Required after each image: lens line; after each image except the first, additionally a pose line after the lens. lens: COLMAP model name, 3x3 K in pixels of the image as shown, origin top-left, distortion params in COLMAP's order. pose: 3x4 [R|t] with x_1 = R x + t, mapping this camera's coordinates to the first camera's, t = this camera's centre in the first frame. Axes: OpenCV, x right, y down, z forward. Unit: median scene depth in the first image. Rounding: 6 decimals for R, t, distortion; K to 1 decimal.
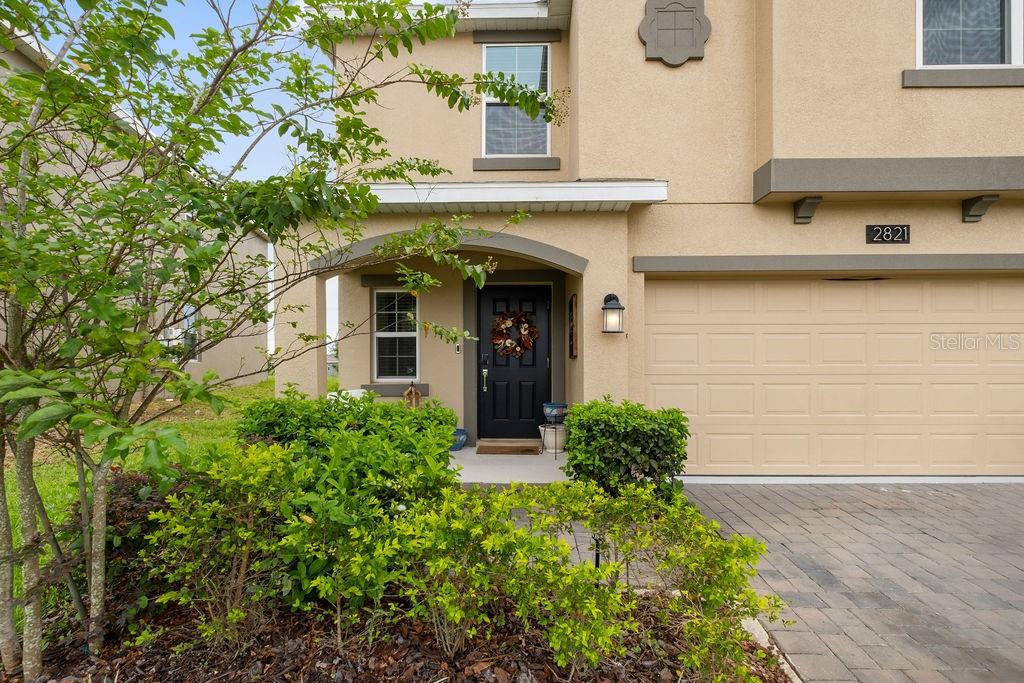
lens RADIAL K [[454.7, 0, 512.8], [0, 454.7, 340.1], [0, 0, 1]] dist [-0.000445, 0.000555]
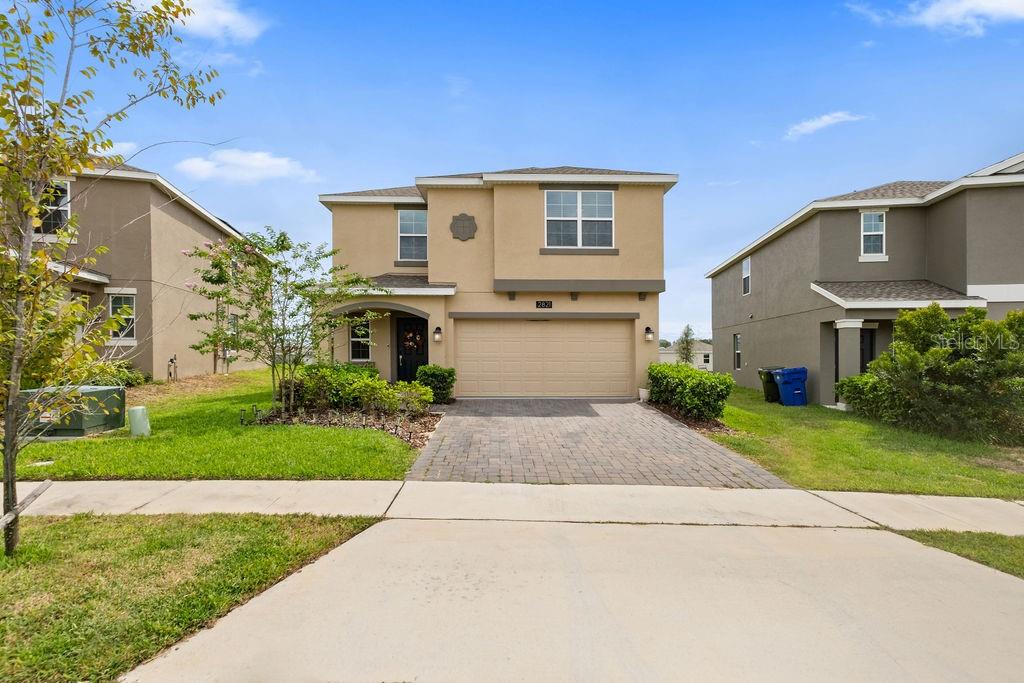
lens RADIAL K [[454.7, 0, 511.3], [0, 454.7, 346.8], [0, 0, 1]] dist [-0.000445, 0.000555]
pose [[0.998729, -0.000649, 0.050403, 0.495339], [-0.001021, 0.999451, 0.033101, -0.070732], [-0.050397, -0.033111, 0.998180, -1.681157]]
